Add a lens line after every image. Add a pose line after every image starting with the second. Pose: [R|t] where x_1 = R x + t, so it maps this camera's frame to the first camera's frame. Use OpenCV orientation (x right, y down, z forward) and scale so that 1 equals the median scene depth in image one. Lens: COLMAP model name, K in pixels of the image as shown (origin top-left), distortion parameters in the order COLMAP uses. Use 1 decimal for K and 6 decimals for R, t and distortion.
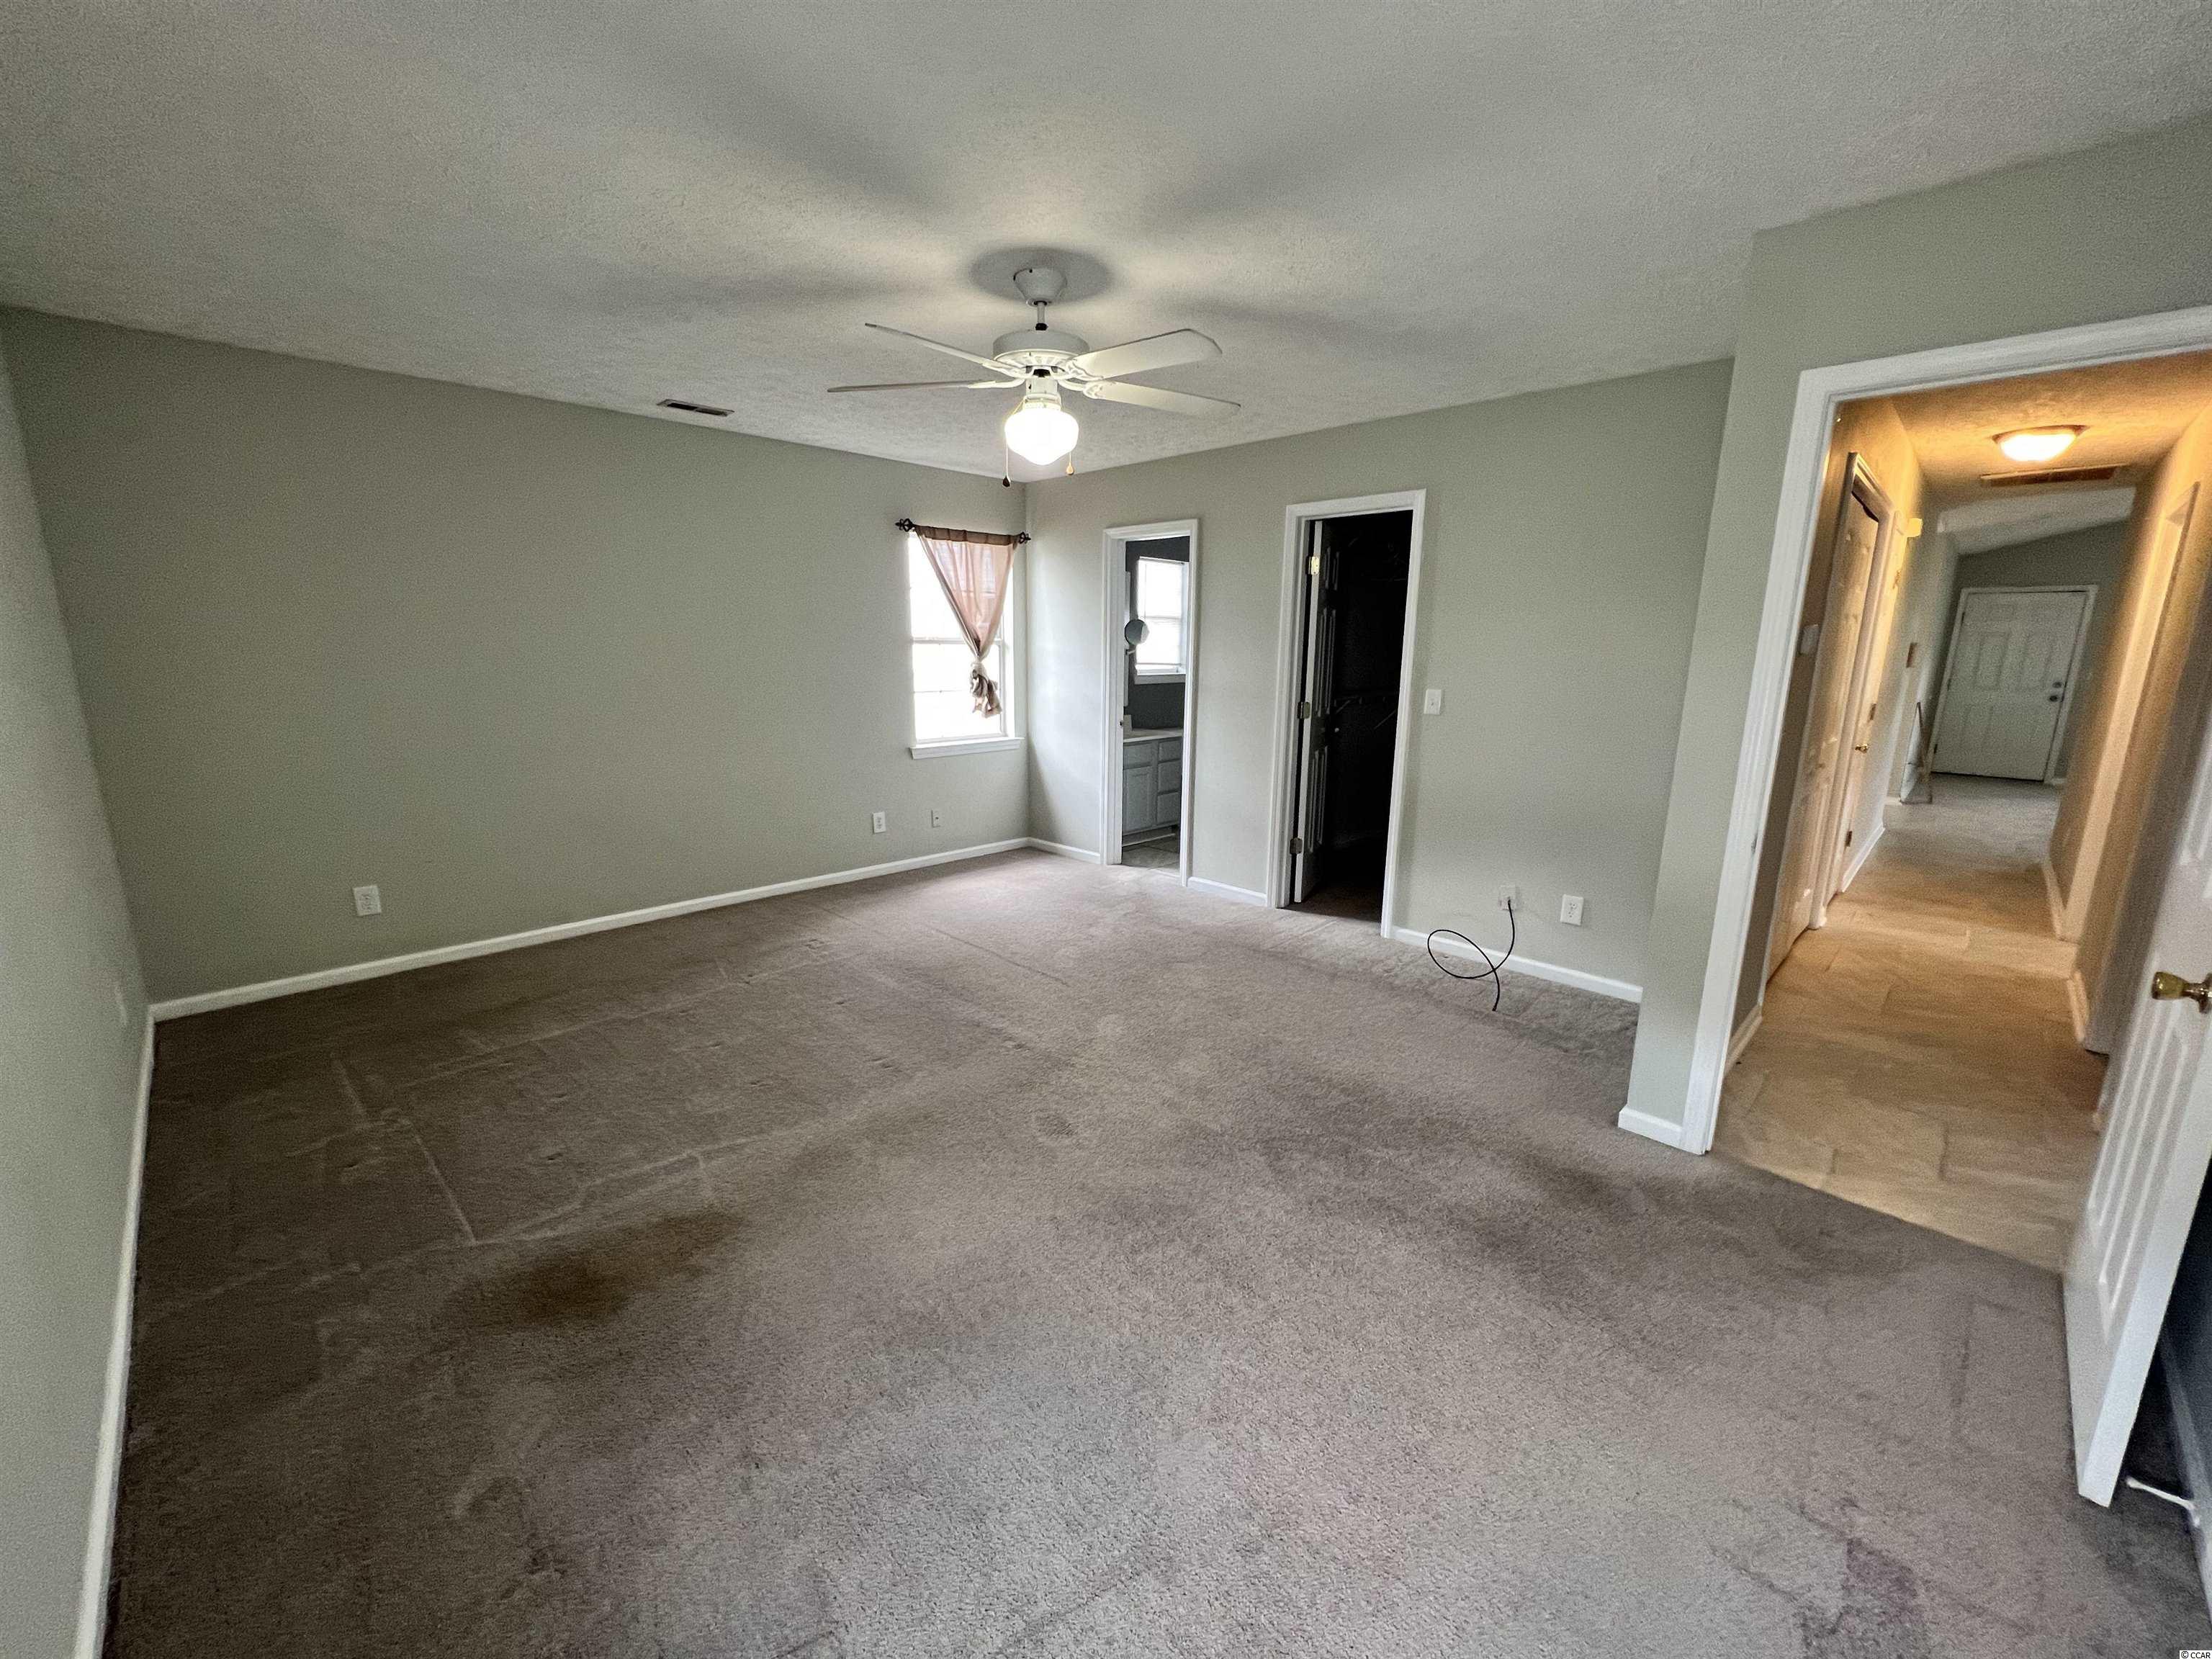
lens RADIAL K [[890.6, 0, 1106.0], [0, 890.6, 829.5], [0, 0, 1]] dist [-0.000314, 0.000056]
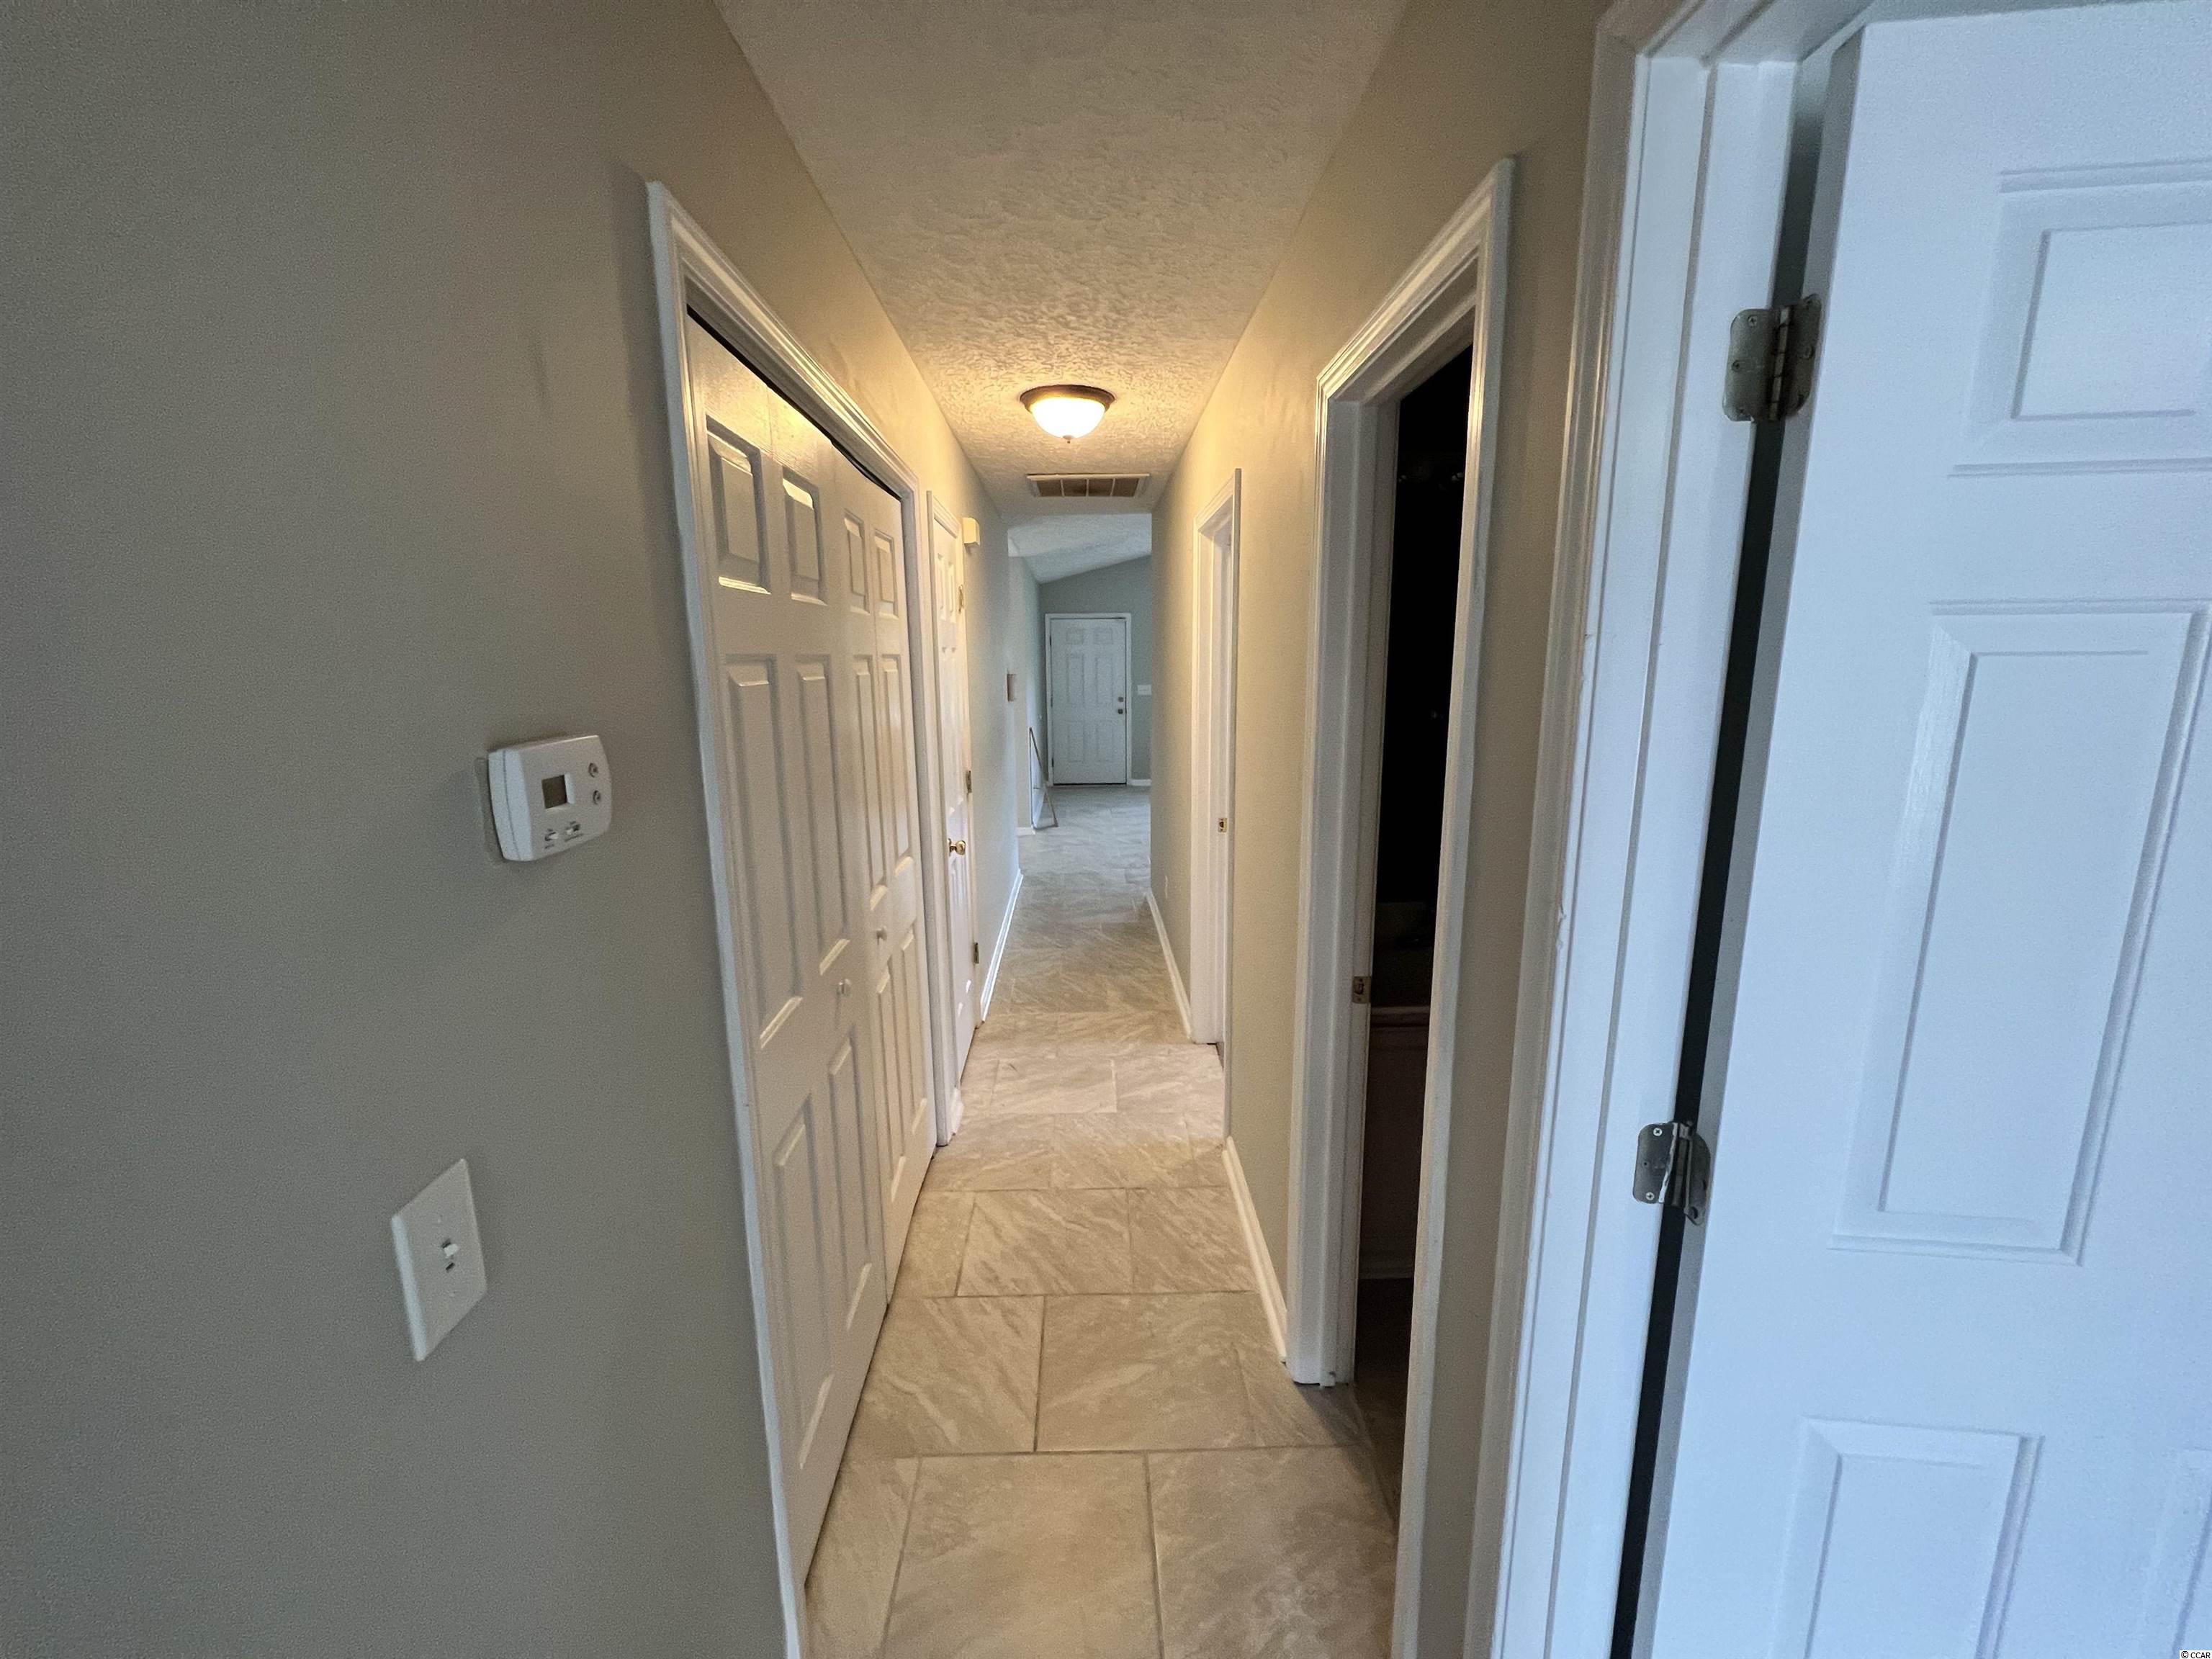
lens RADIAL K [[890.6, 0, 1106.0], [0, 890.6, 829.5], [0, 0, 1]] dist [-0.000314, 0.000056]
pose [[0.692012, -0.152938, 0.705500, 0.368047], [0.167706, 0.984621, 0.048945, -0.095945], [-0.702136, 0.084446, 0.707018, 0.360852]]
